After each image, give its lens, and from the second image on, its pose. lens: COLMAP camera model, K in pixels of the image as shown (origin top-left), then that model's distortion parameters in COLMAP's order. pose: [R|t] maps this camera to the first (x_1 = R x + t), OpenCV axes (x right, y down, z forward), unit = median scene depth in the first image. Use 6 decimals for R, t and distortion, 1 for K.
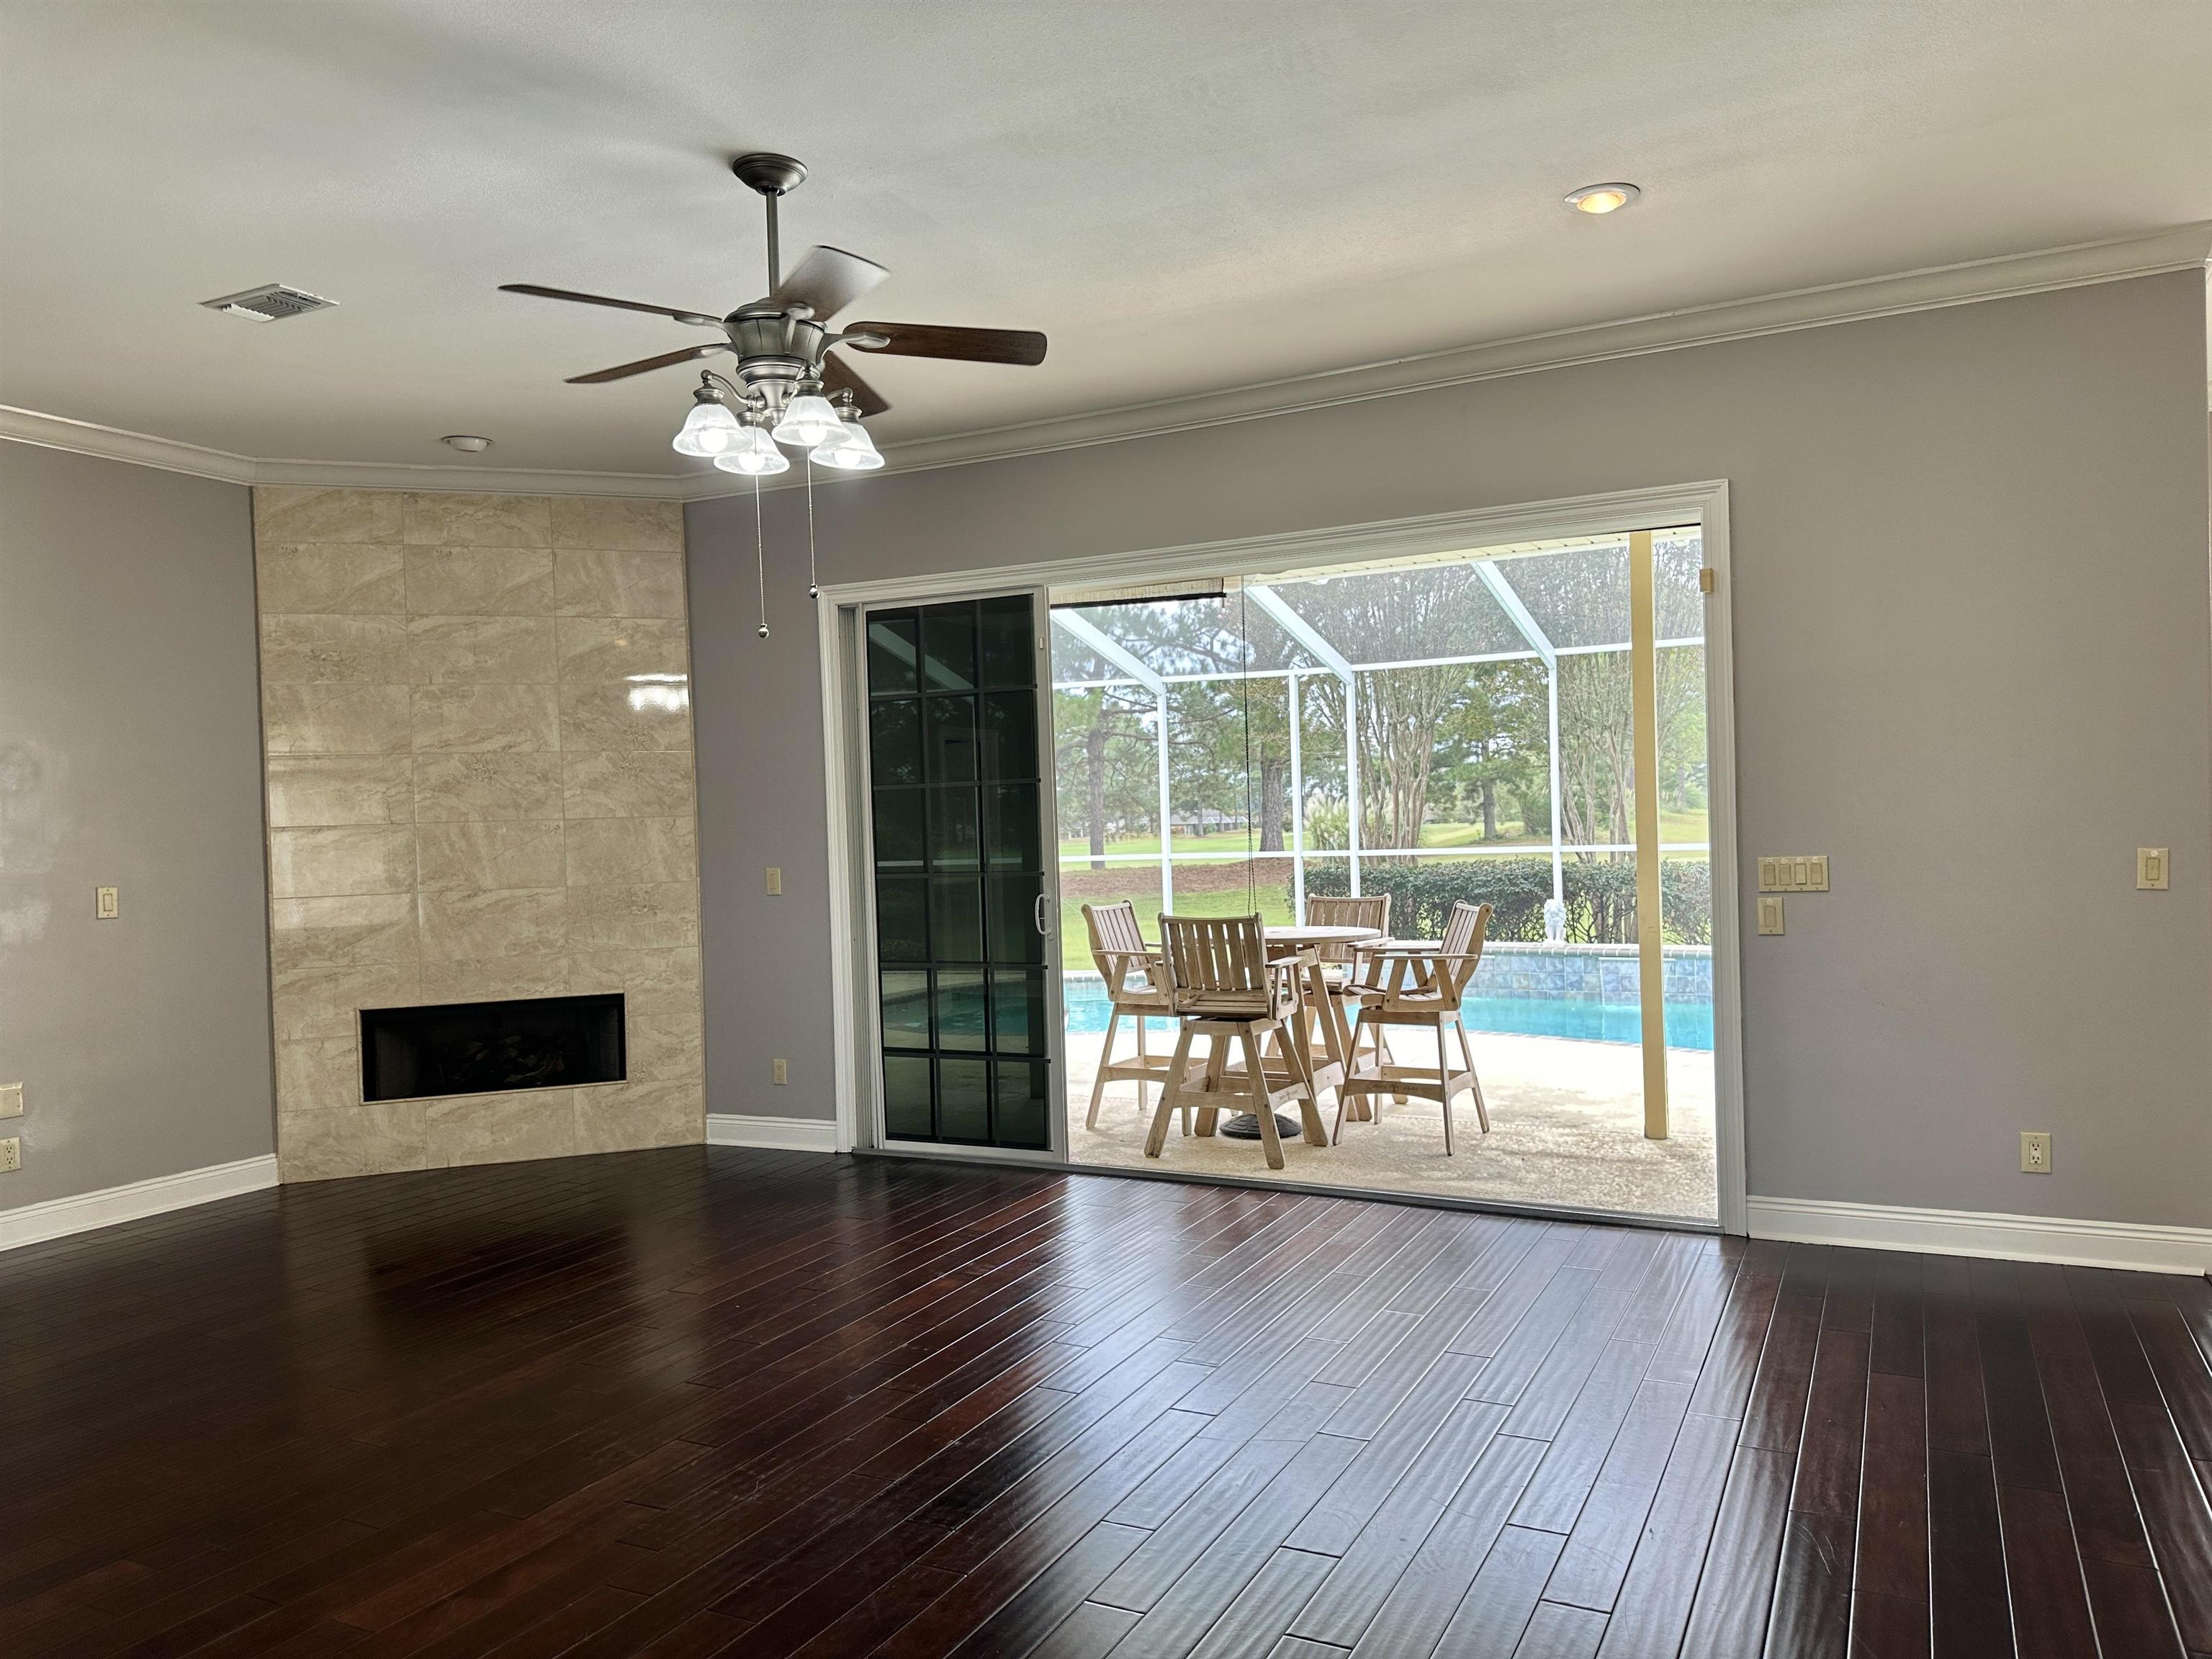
lens RADIAL K [[1539.9, 0, 1105.3], [0, 1539.9, 835.2], [0, 0, 1]] dist [0.158850, -0.299619]
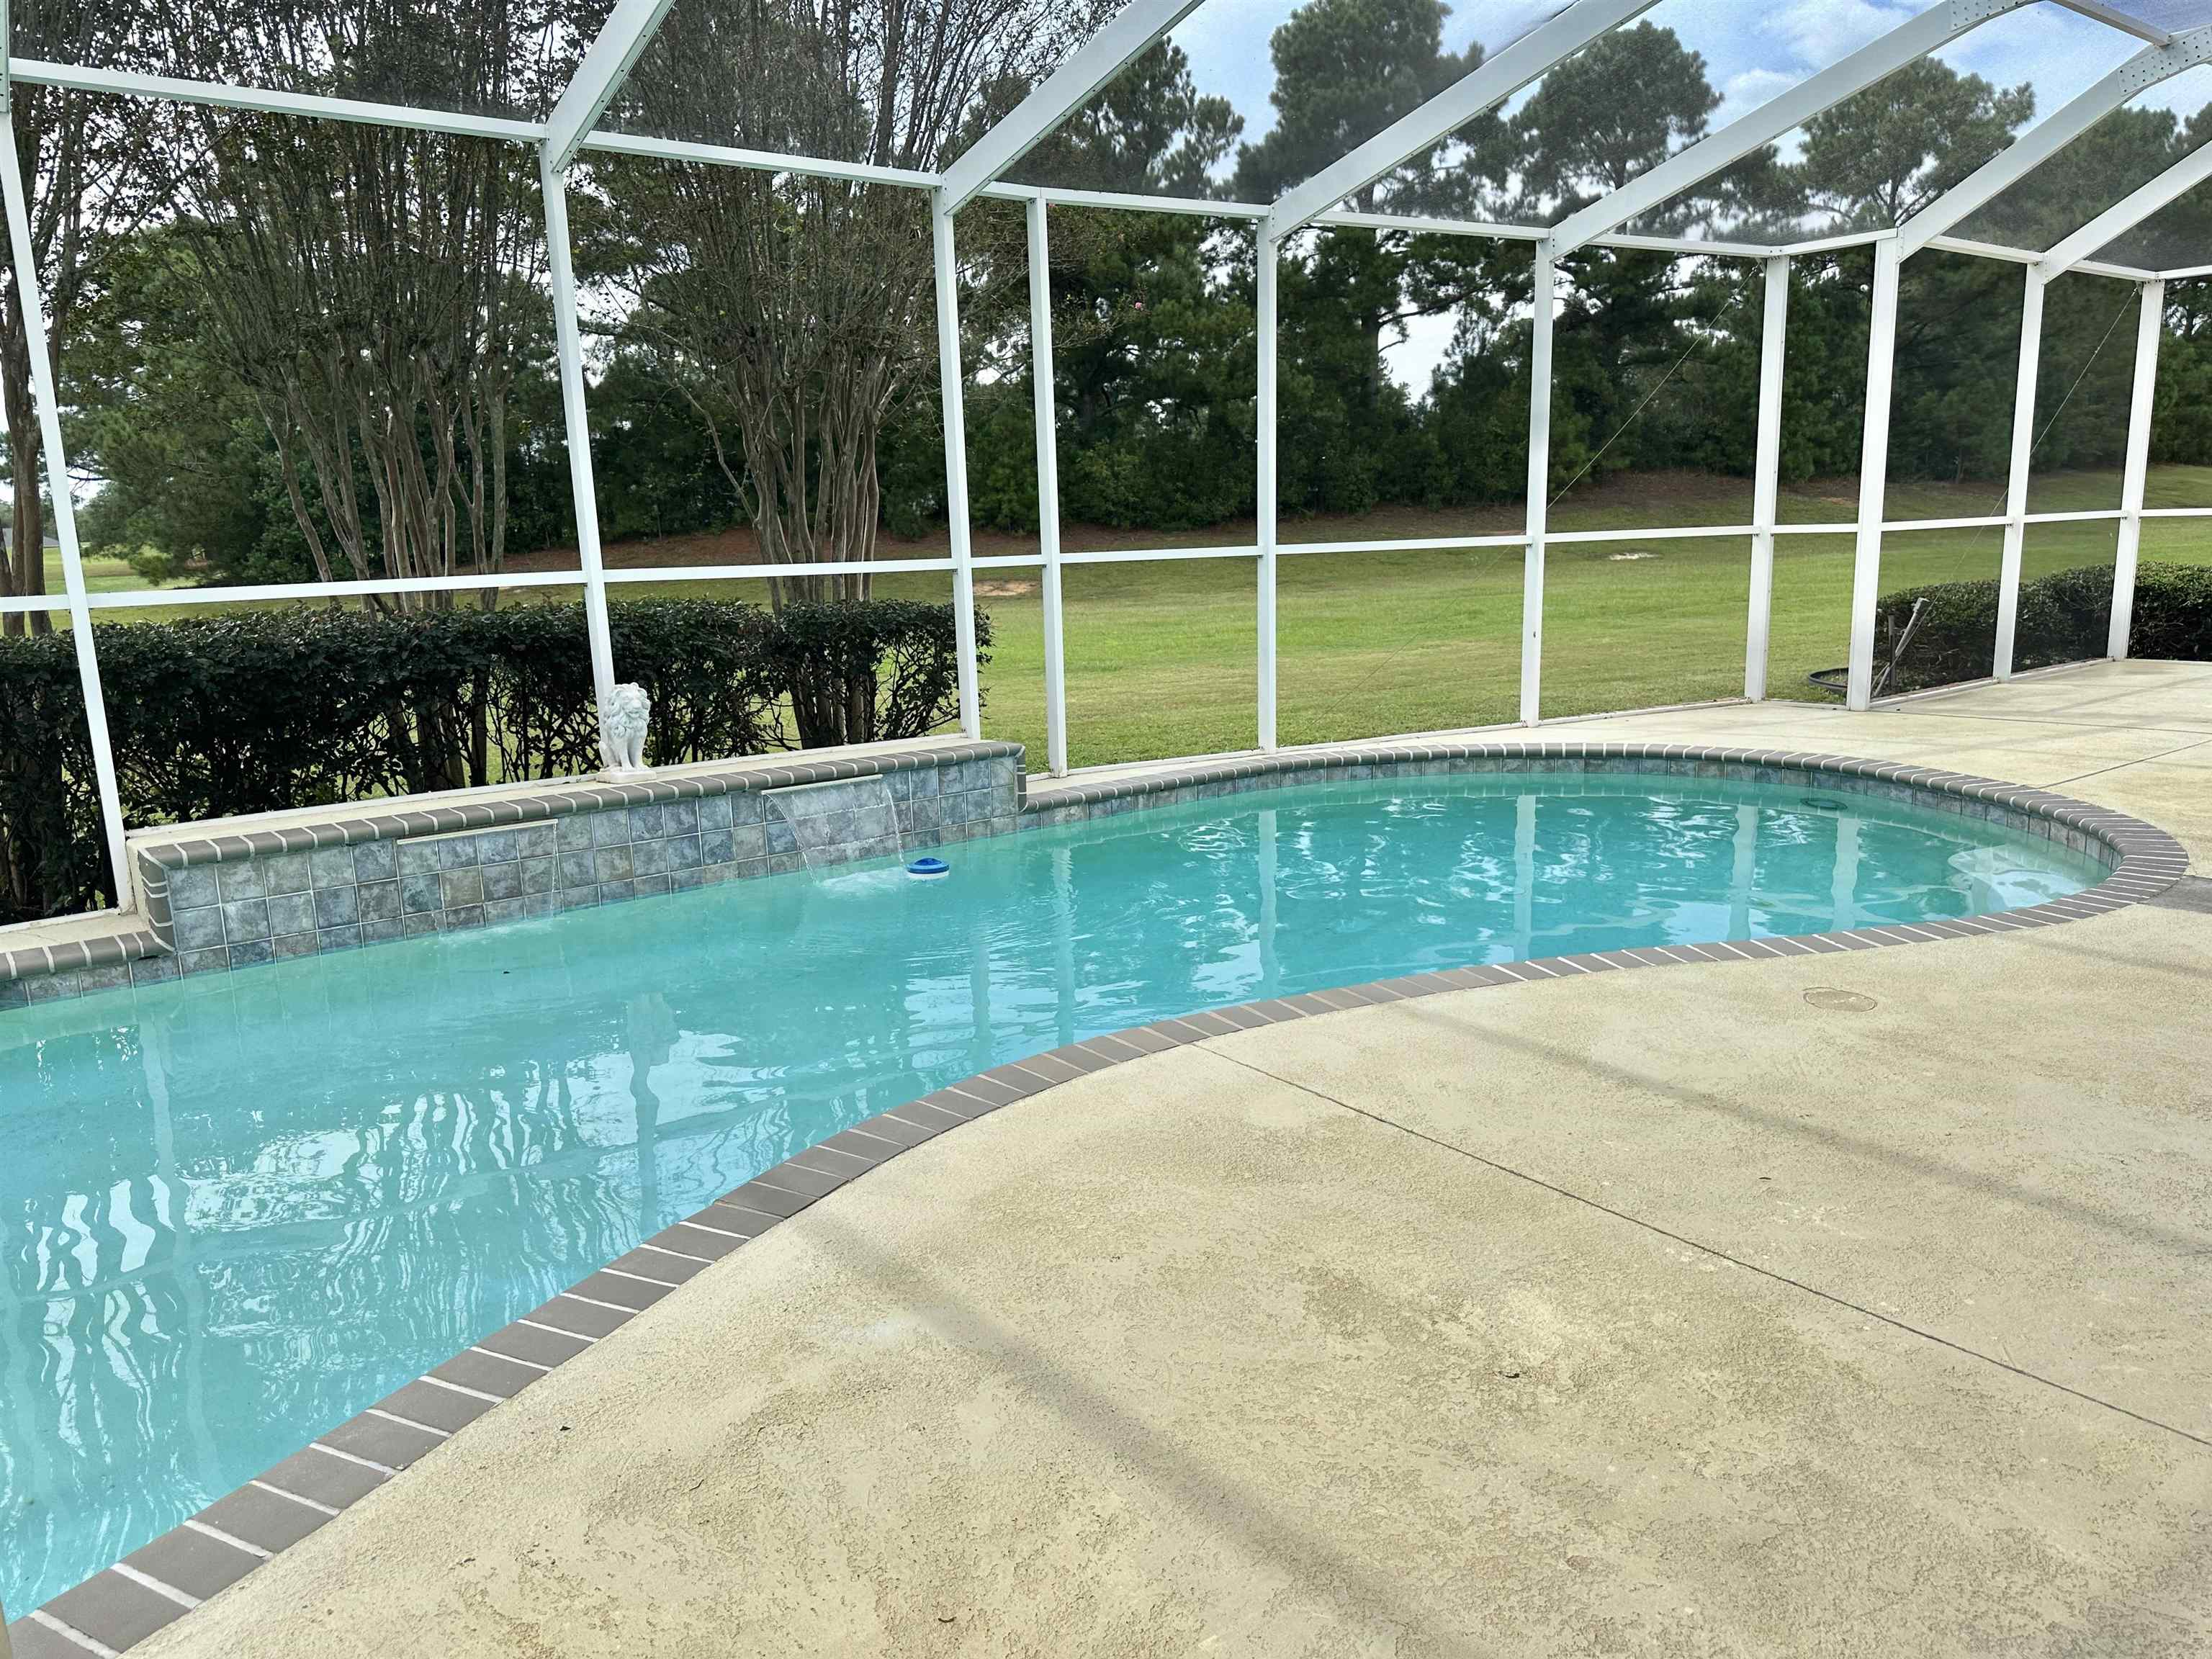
lens RADIAL K [[1564.5, 0, 1113.1], [0, 1564.5, 838.3], [0, 0, 1]] dist [0.090659, -0.118786]
pose [[0.422496, -0.163788, 0.891443, -0.089017], [0.023854, 0.985205, 0.169710, 0.009169], [-0.906051, -0.050437, 0.420152, 0.650343]]
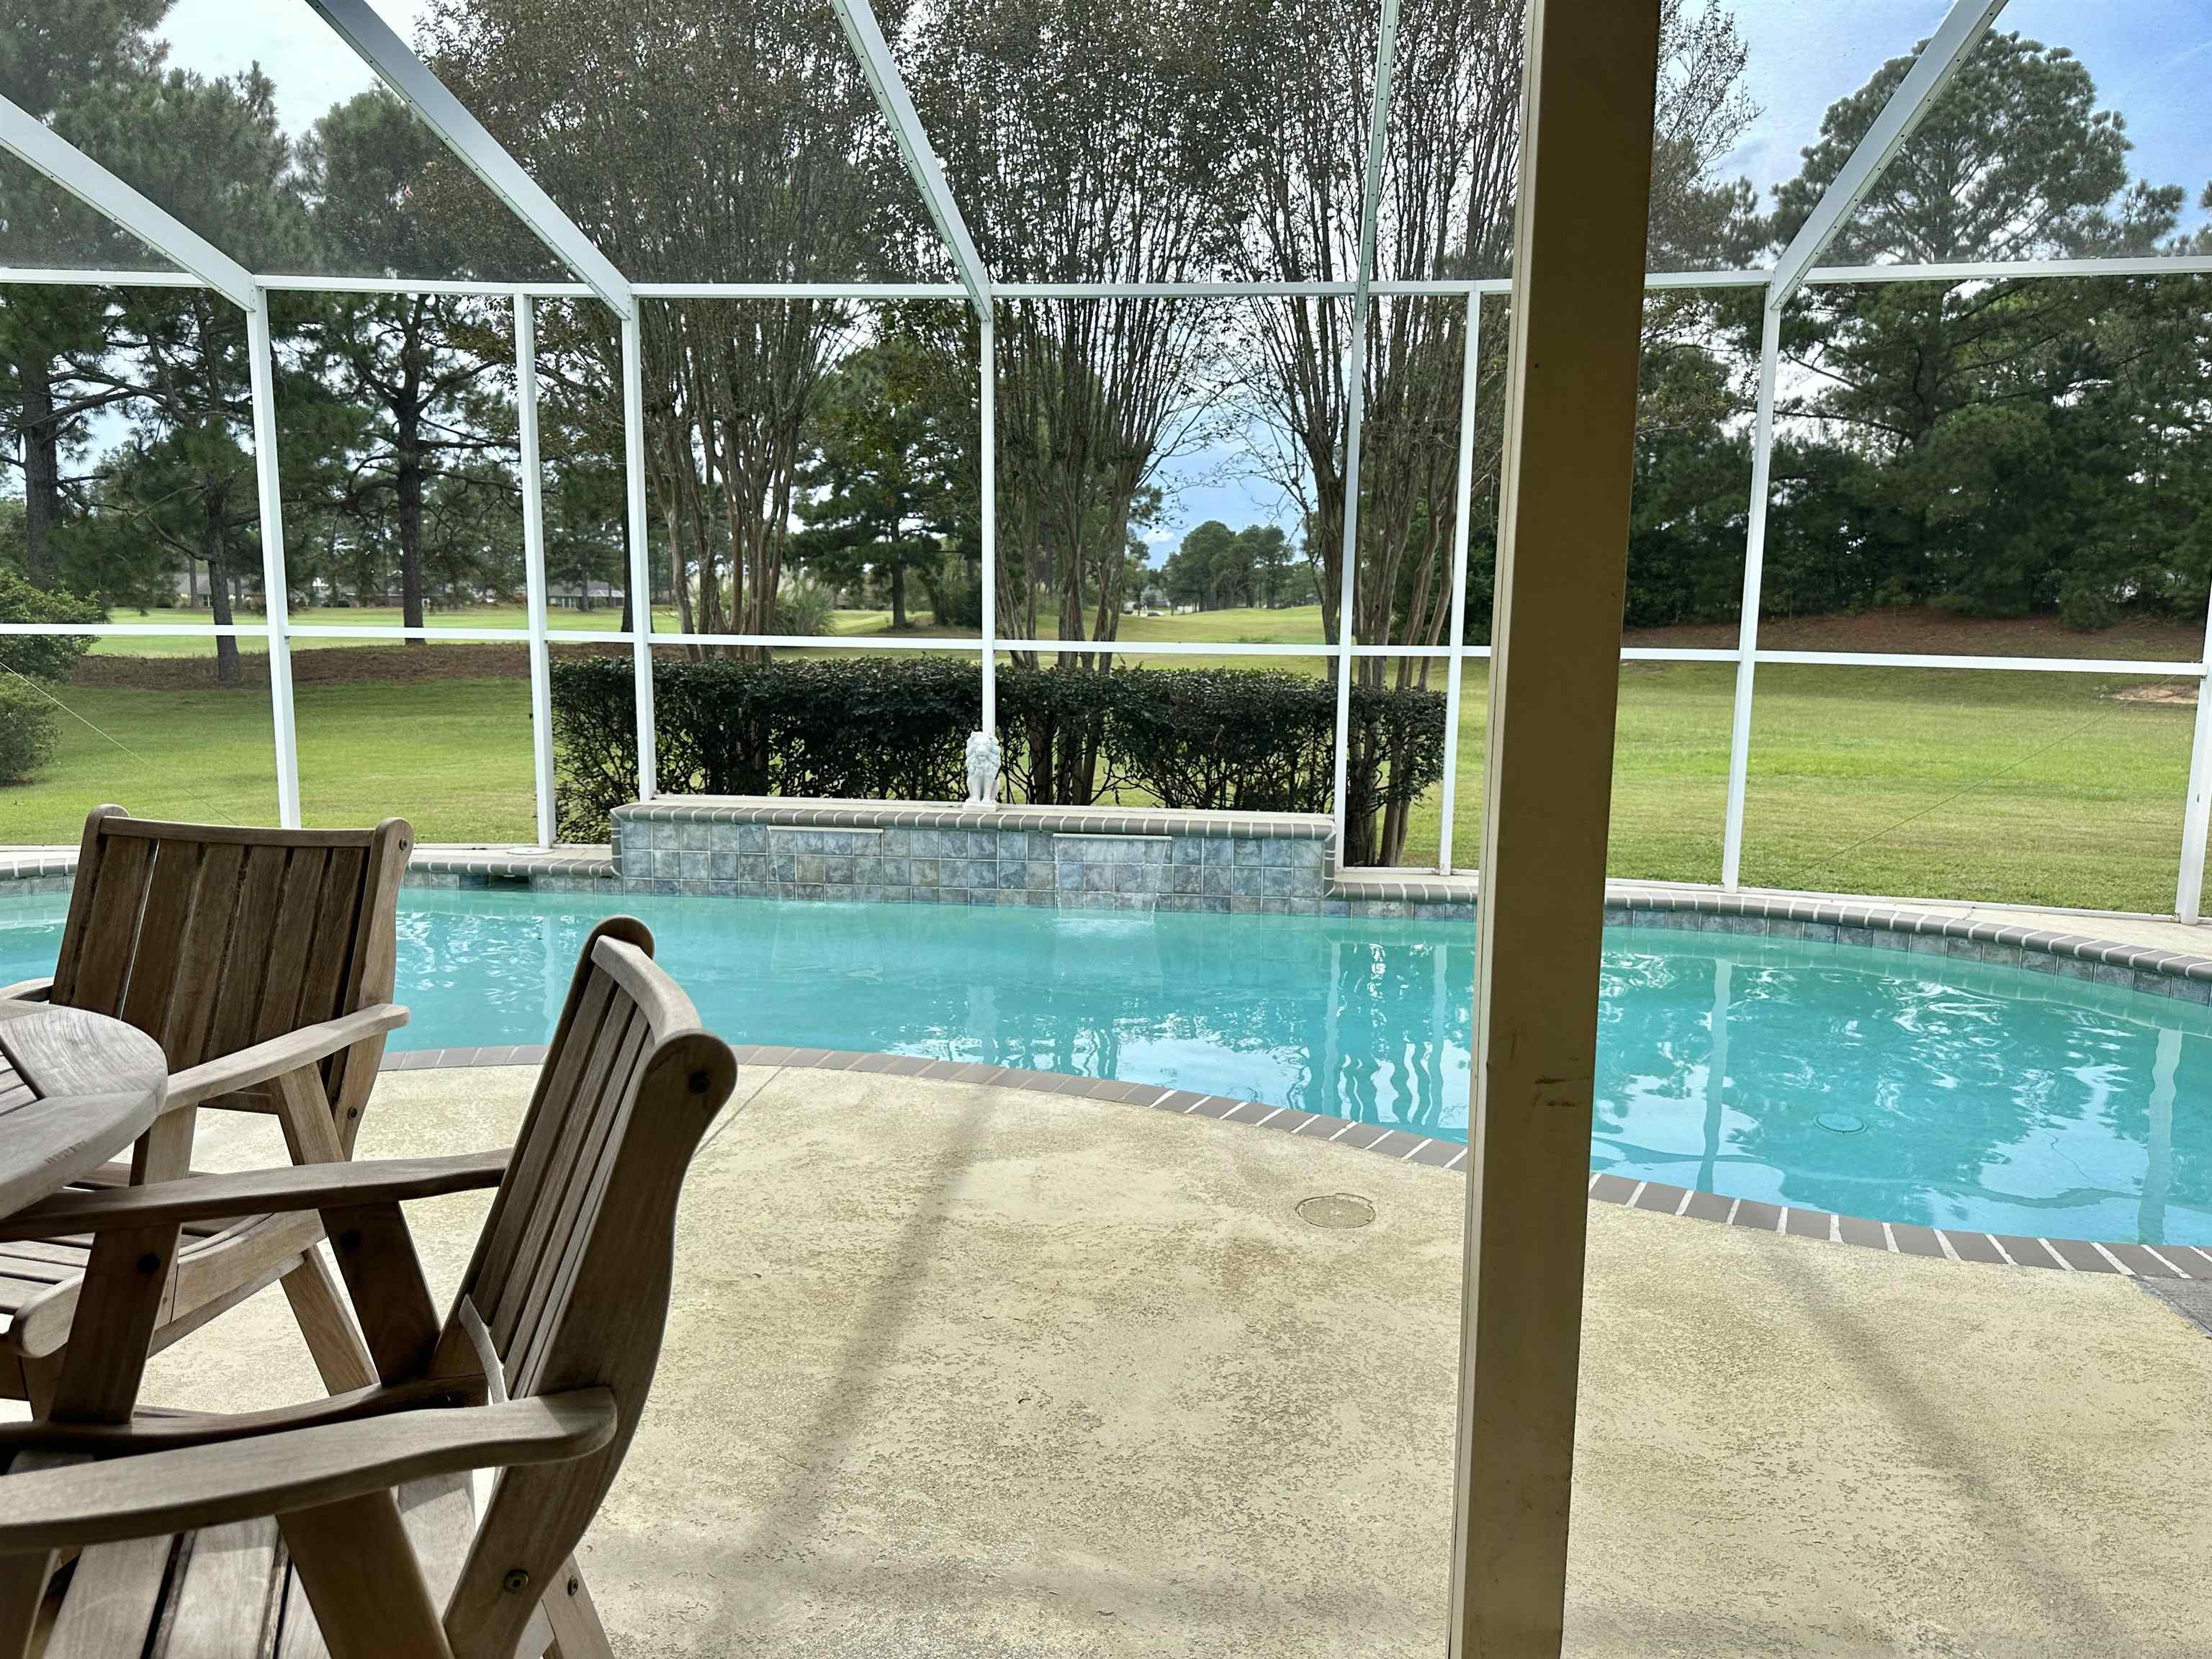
lens RADIAL K [[1550.7, 0, 1108.9], [0, 1550.7, 838.1], [0, 0, 1]] dist [0.109518, -0.126562]
pose [[0.930029, -0.012821, 0.367263, 0.115774], [-0.038083, 0.990648, 0.131021, 0.002598], [-0.365508, -0.135840, 0.920843, 0.434048]]
